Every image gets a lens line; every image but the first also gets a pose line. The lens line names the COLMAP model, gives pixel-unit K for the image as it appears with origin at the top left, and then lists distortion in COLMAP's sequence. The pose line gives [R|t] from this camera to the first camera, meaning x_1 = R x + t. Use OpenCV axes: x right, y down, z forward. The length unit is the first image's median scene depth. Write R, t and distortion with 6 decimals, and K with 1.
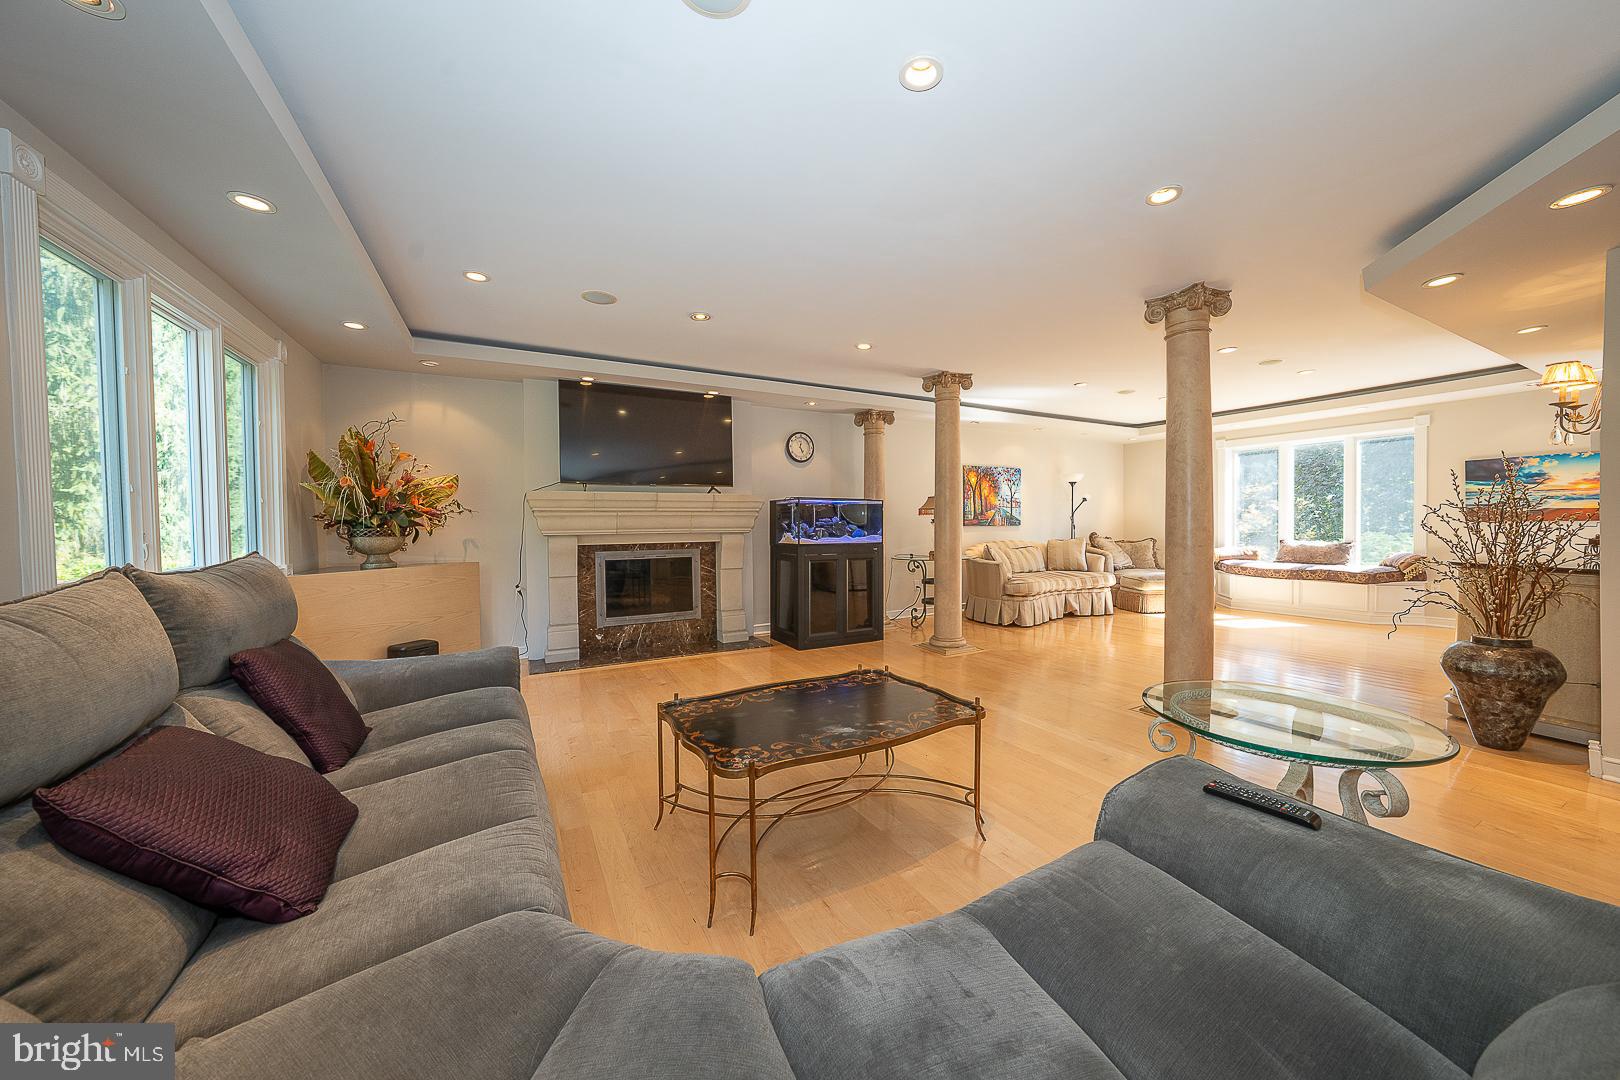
lens RADIAL K [[556.1, 0, 822.6], [0, 556.1, 540.4], [0, 0, 1]] dist [-0.015190, 0.001484]
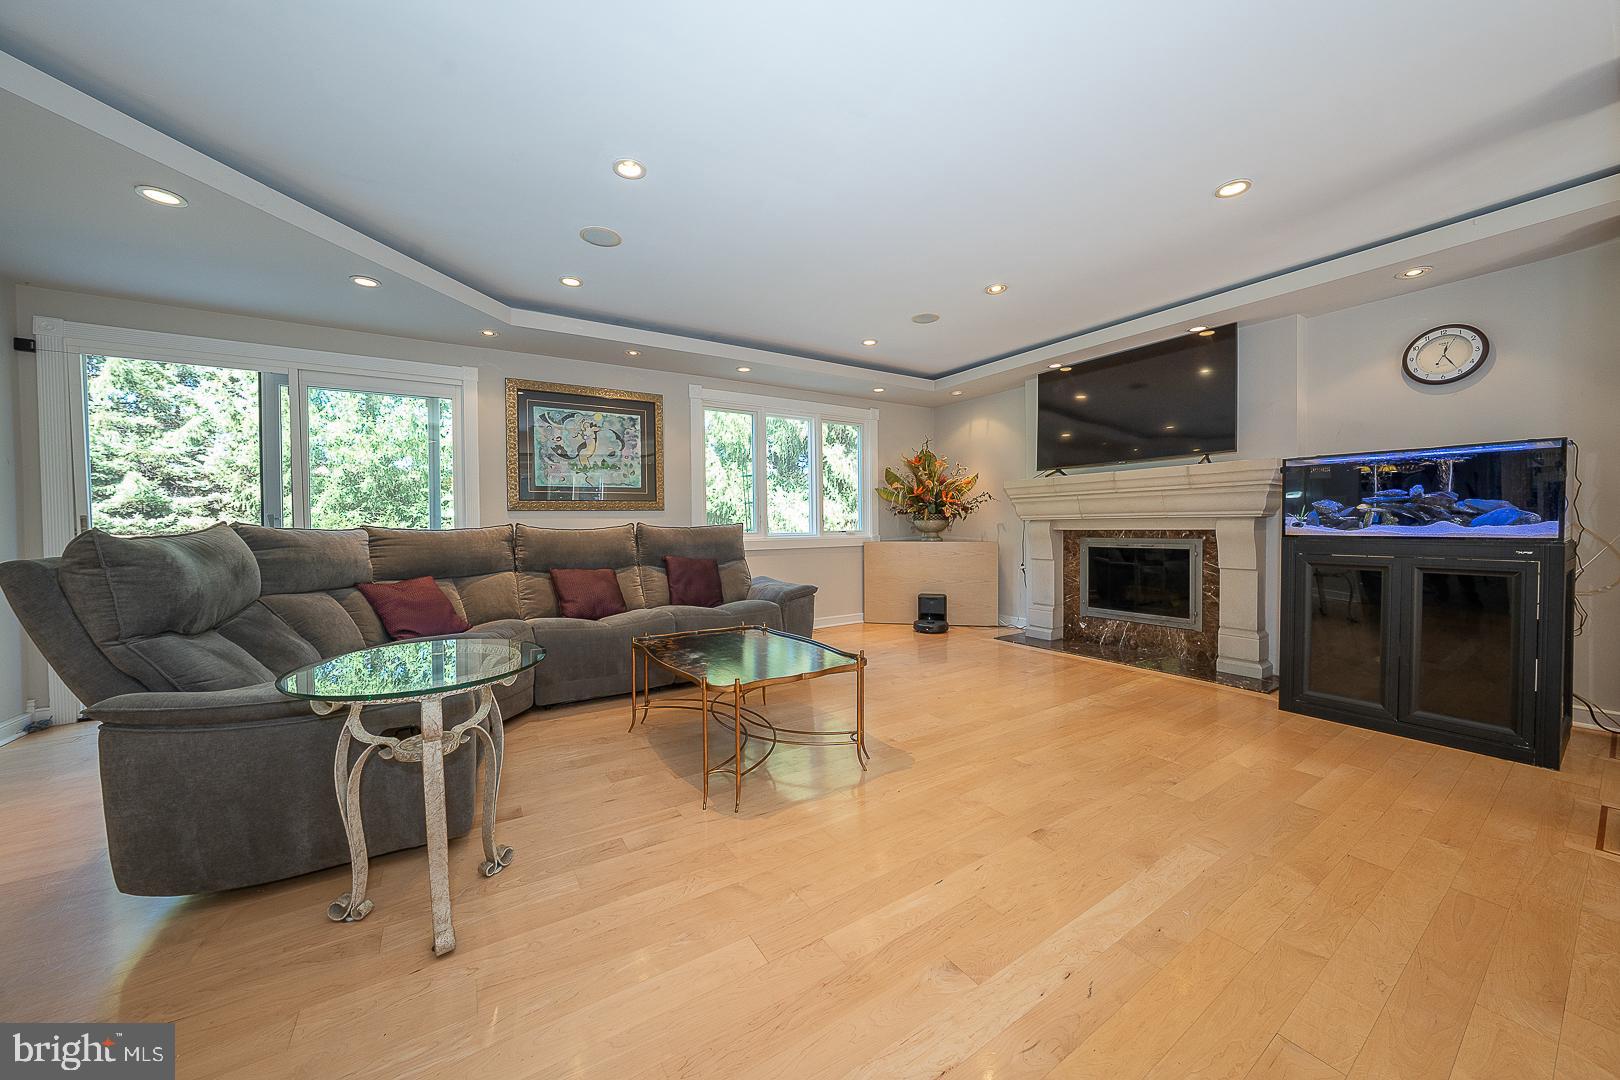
lens RADIAL K [[556.1, 0, 805.2], [0, 556.1, 532.9], [0, 0, 1]] dist [-0.015190, 0.001484]
pose [[0.079781, 0.020029, -0.996611, 0.439938], [-0.025243, 0.999518, 0.018066, 0.006216], [0.996493, 0.023716, 0.080248, 0.368388]]
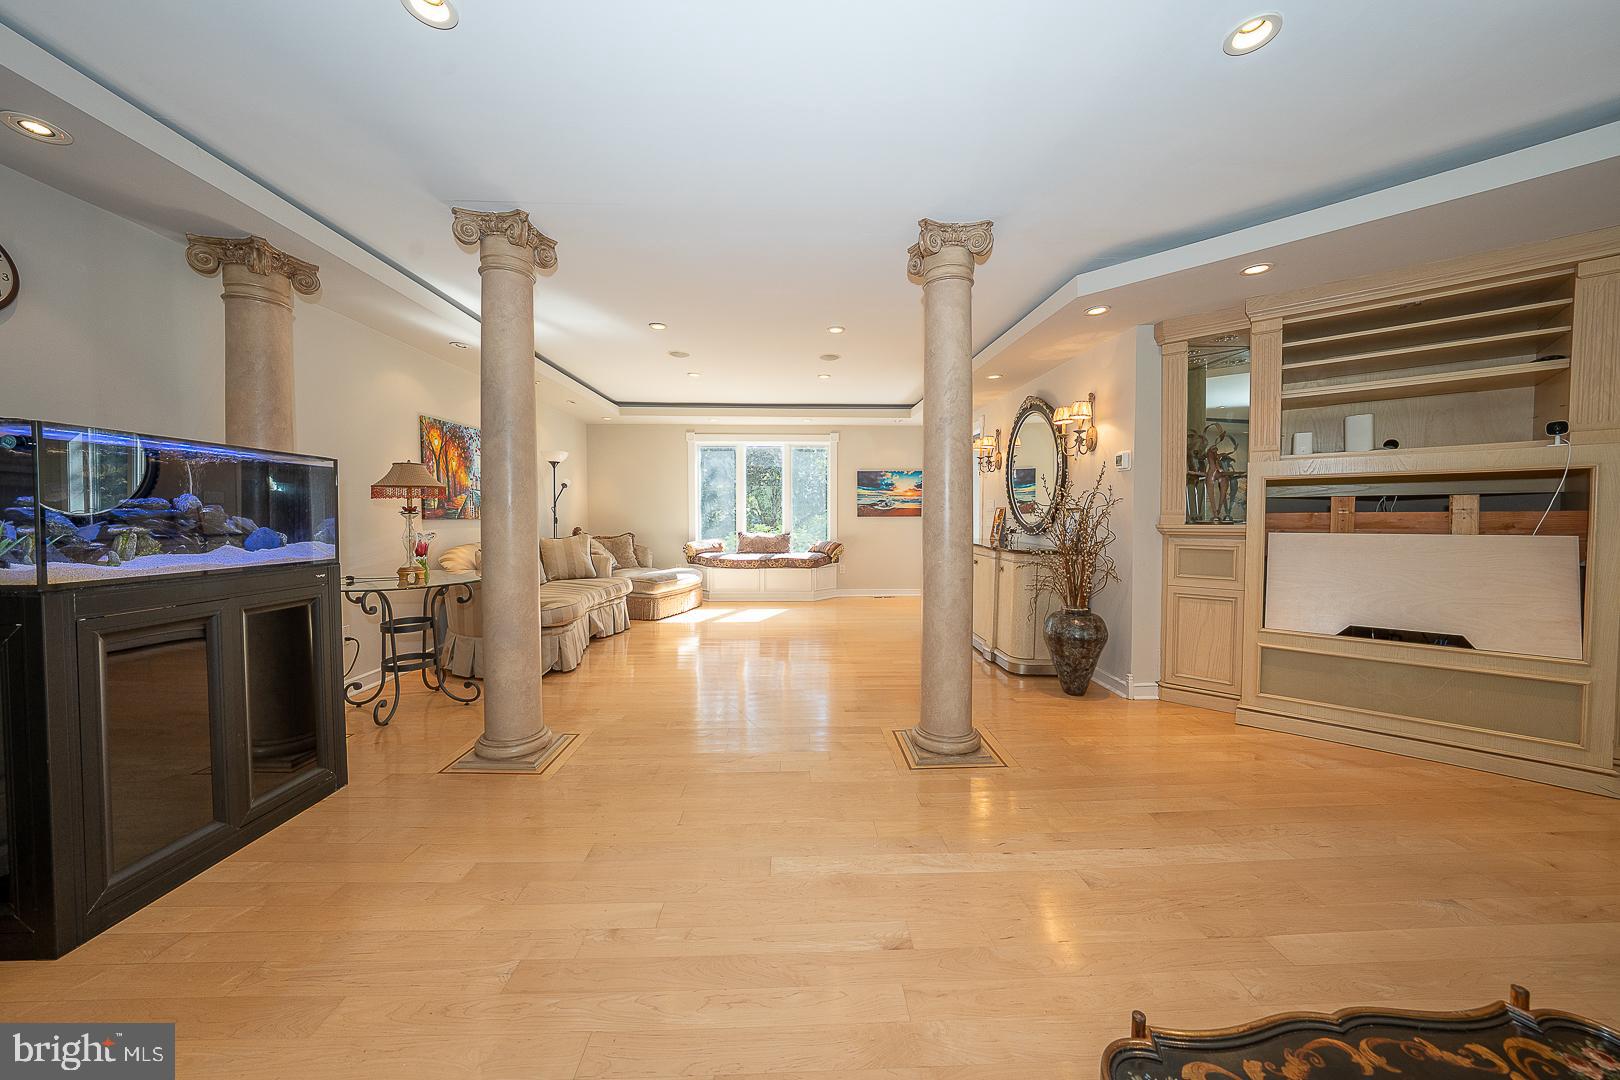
lens RADIAL K [[556.1, 0, 808.3], [0, 556.1, 529.7], [0, 0, 1]] dist [-0.015190, 0.001484]
pose [[0.463859, -0.015241, 0.885778, -0.090872], [0.020712, 0.999765, 0.006356, -0.012534], [-0.885667, 0.015398, 0.464066, 0.457093]]
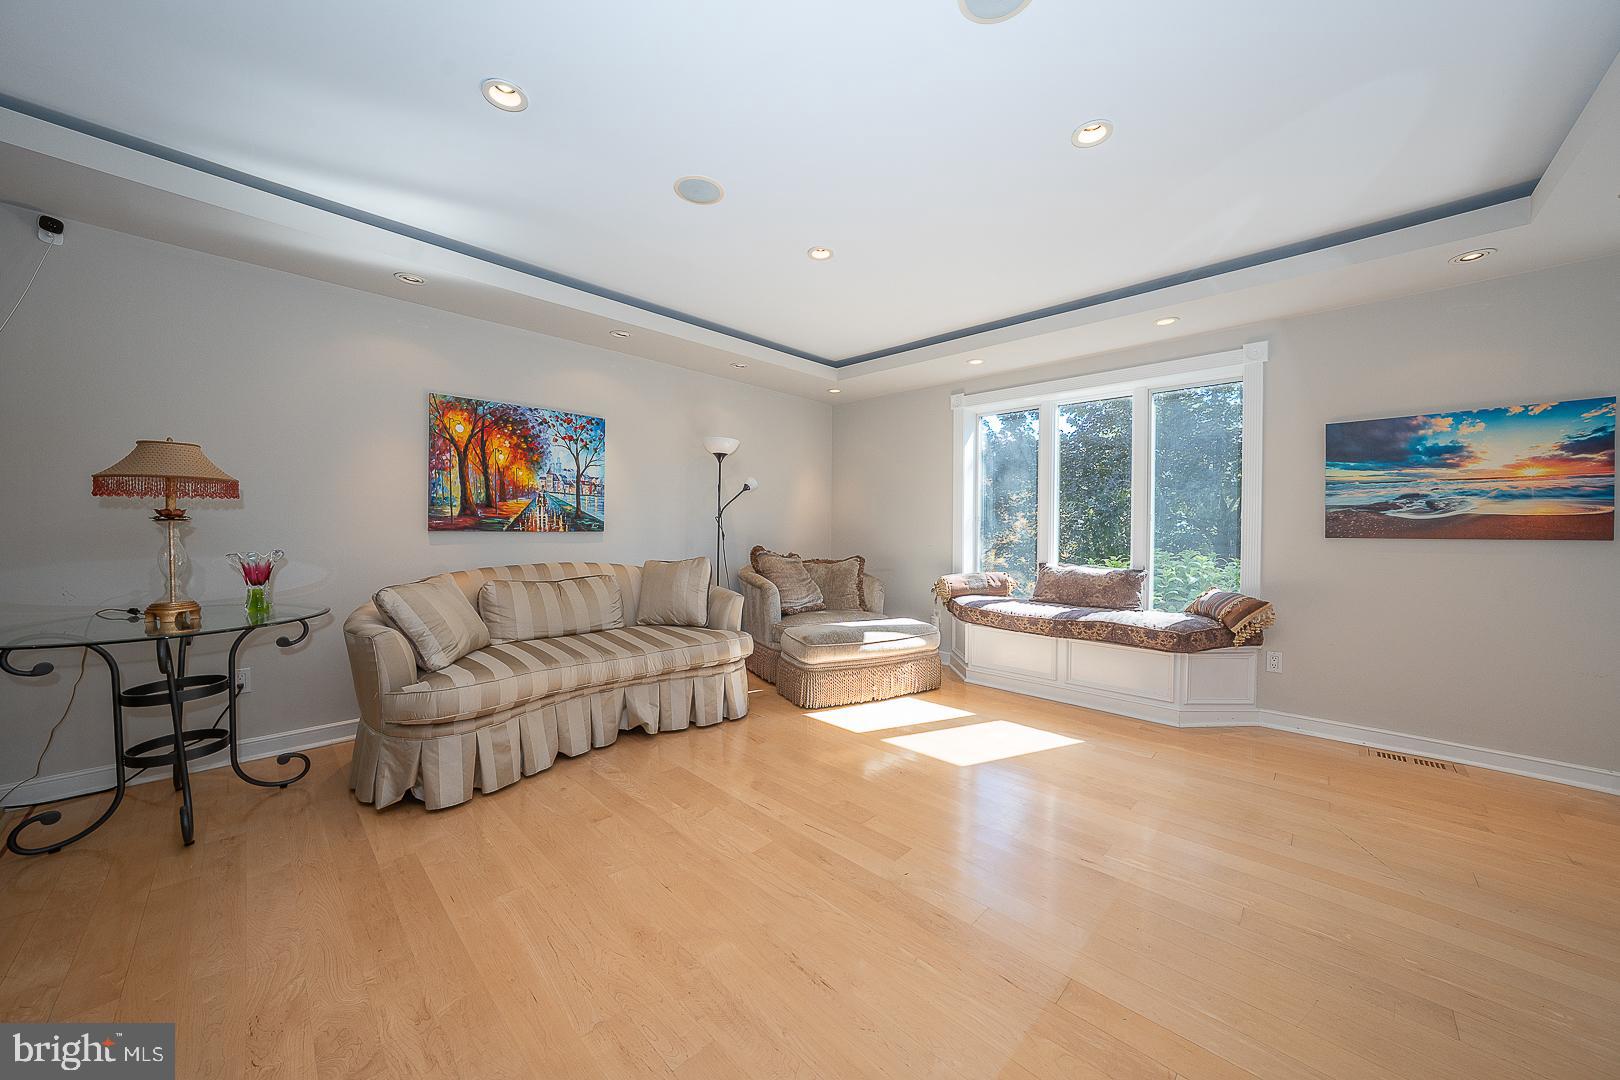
lens RADIAL K [[556.1, 0, 814.5], [0, 556.1, 531.4], [0, 0, 1]] dist [-0.015190, 0.001484]
pose [[0.955925, 0.016059, 0.293171, 0.518786], [-0.008802, 0.999622, -0.026056, -0.020581], [-0.293479, 0.022327, 0.955705, 0.609917]]
